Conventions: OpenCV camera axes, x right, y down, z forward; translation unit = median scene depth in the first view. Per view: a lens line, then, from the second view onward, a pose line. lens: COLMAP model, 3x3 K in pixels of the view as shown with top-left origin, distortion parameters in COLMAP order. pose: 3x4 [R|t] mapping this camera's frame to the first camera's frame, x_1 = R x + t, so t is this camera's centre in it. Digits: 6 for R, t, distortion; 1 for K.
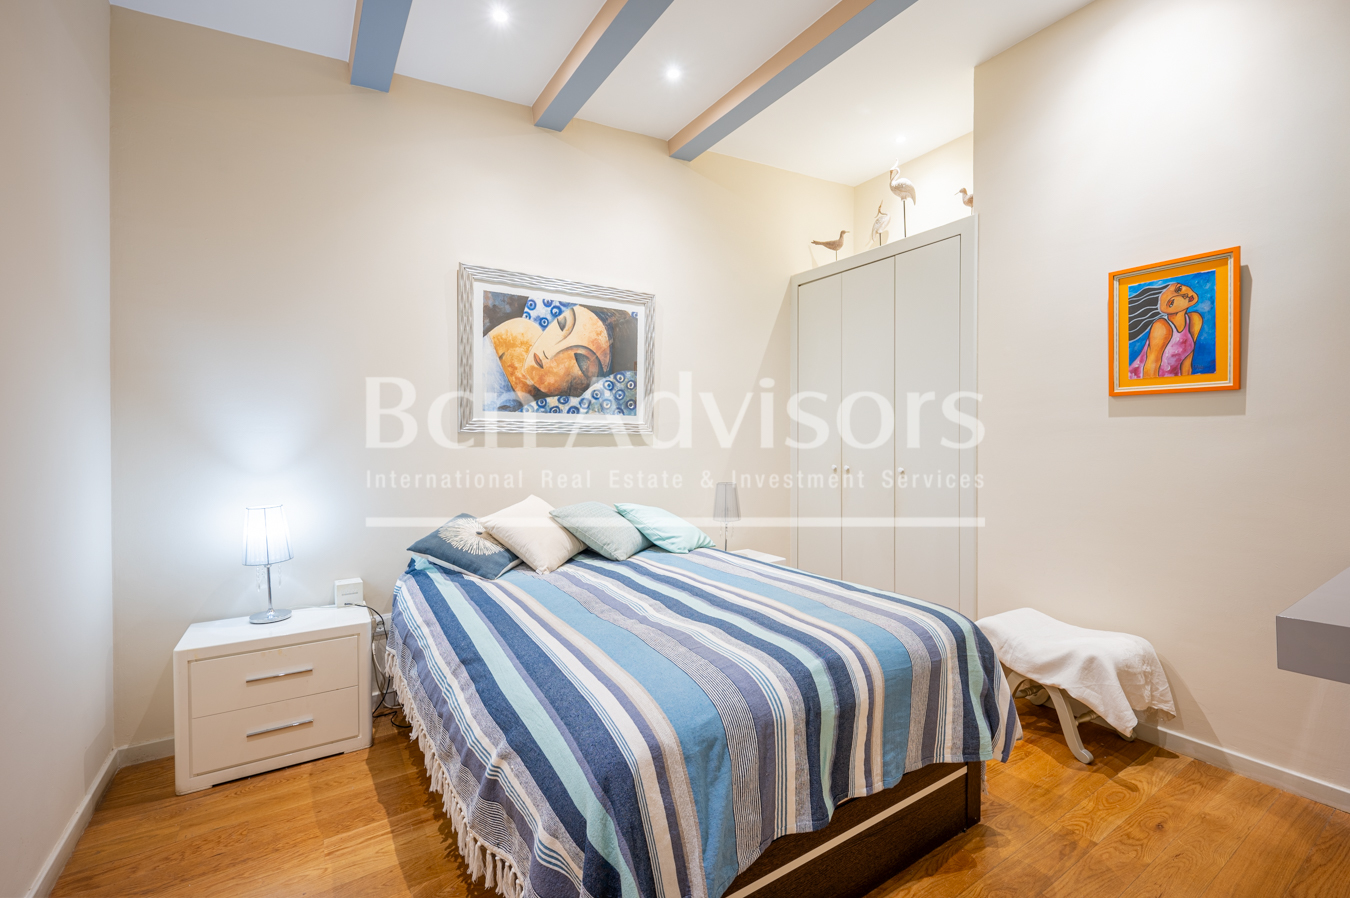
lens RADIAL K [[593.0, 0, 669.5], [0, 593.0, 441.7], [0, 0, 1]] dist [0.004796, -0.000247]
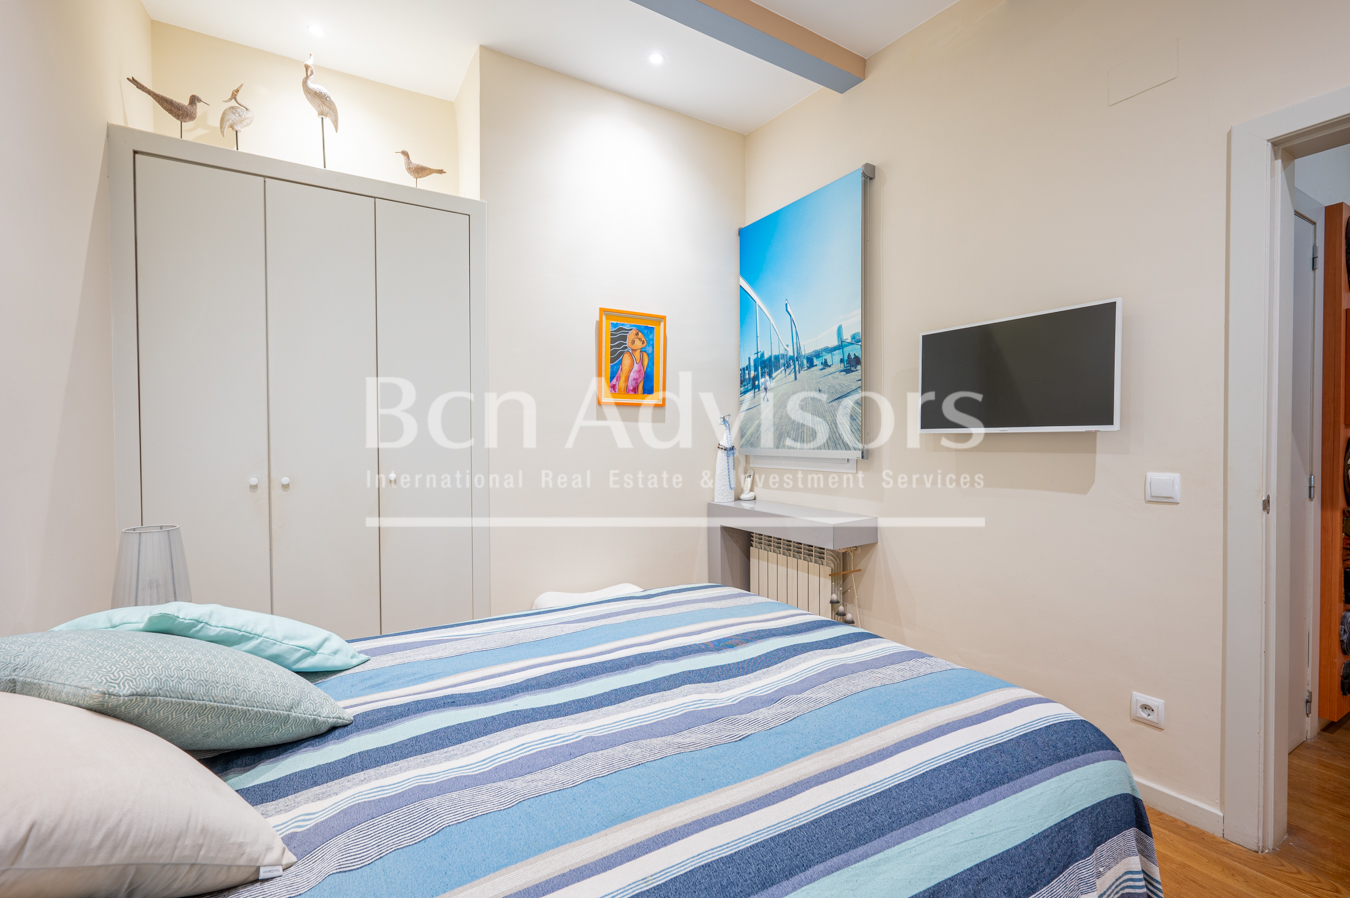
lens RADIAL K [[593.0, 0, 676.5], [0, 593.0, 458.5], [0, 0, 1]] dist [0.004796, -0.000247]
pose [[0.000780, -0.034719, 0.999397, -0.590108], [0.004070, 0.999389, 0.034716, -0.002745], [-0.999991, 0.004041, 0.000921, 0.896601]]
